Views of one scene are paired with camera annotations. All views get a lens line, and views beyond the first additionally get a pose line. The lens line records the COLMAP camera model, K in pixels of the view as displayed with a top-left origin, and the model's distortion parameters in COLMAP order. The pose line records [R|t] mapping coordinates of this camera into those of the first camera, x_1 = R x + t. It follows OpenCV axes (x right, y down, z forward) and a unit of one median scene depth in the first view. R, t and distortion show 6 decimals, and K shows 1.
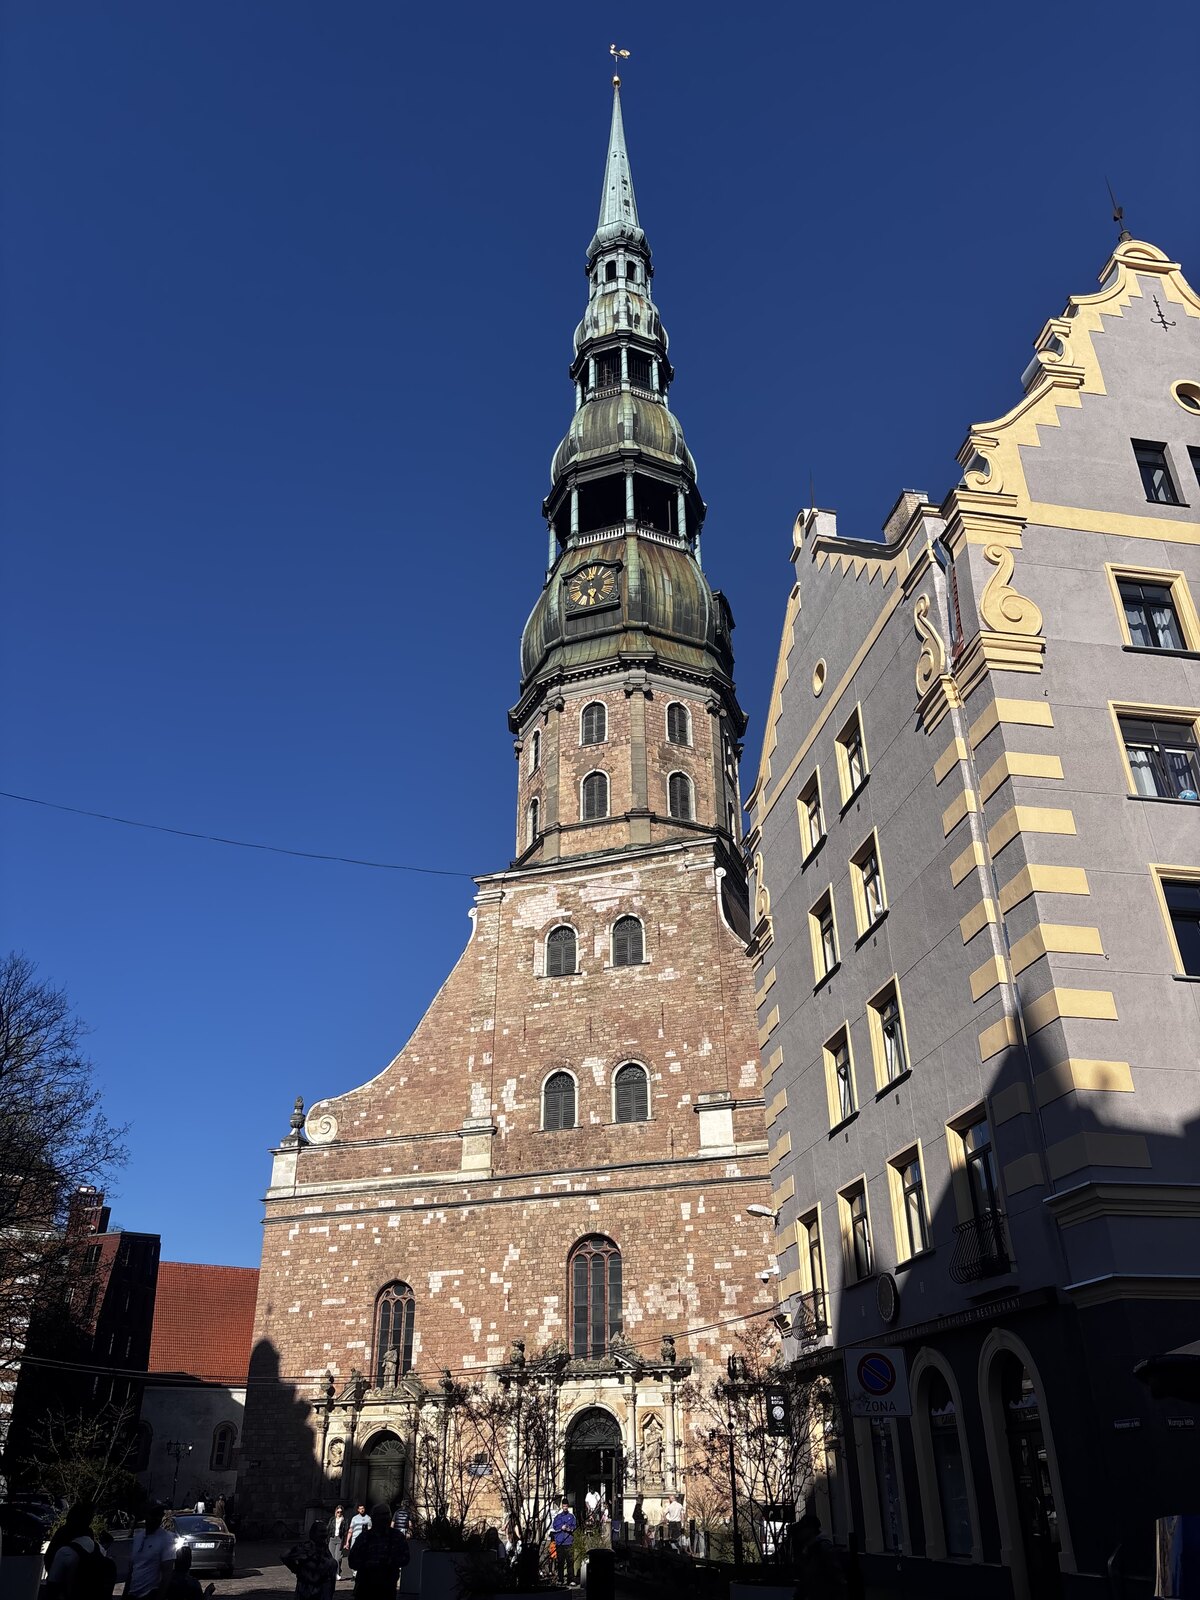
lens RADIAL K [[1224.9, 0, 600.0], [0, 1224.9, 800.0], [0, 0, 1]] dist [0.009061, 0.003800]
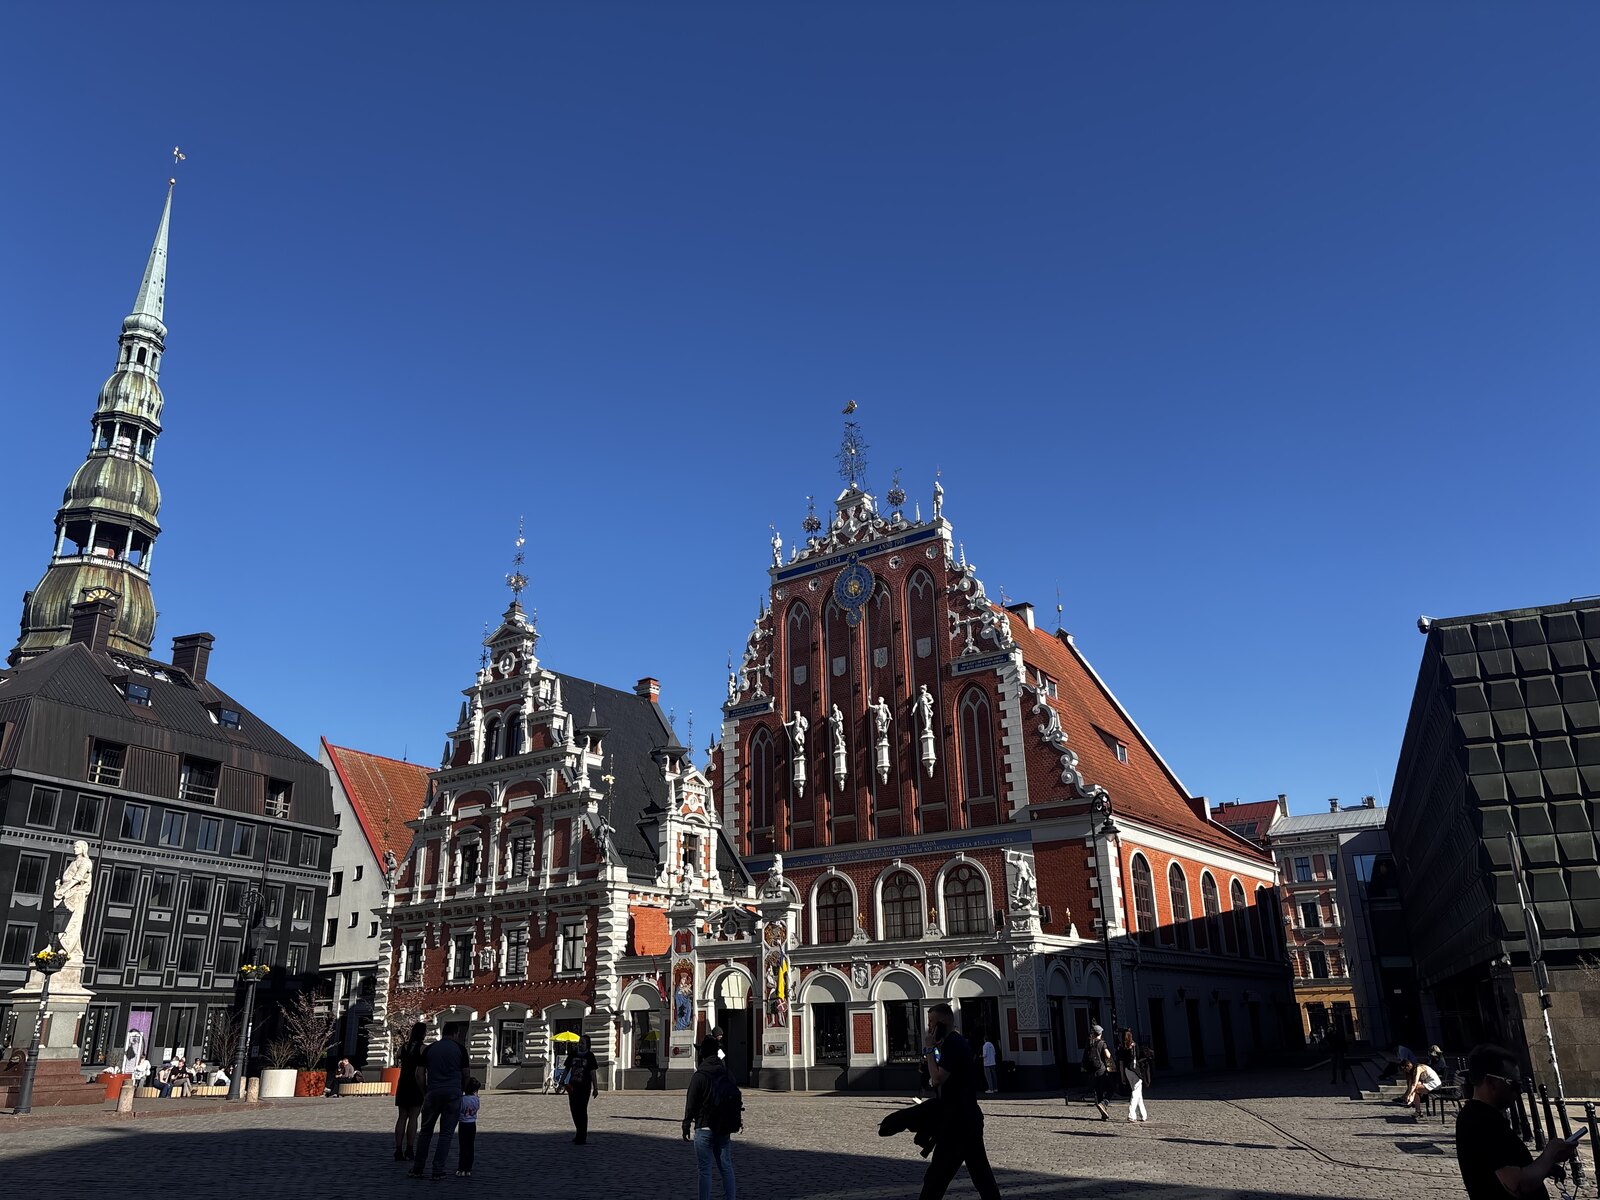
lens RADIAL K [[1224.9, 0, 800.0], [0, 1224.9, 600.0], [0, 0, 1]] dist [0.009061, 0.003800]
pose [[0.539275, 0.274347, 0.796189, -0.779827], [-0.399865, 0.915487, -0.044618, -0.436348], [-0.741141, -0.294307, 0.603401, -0.784107]]
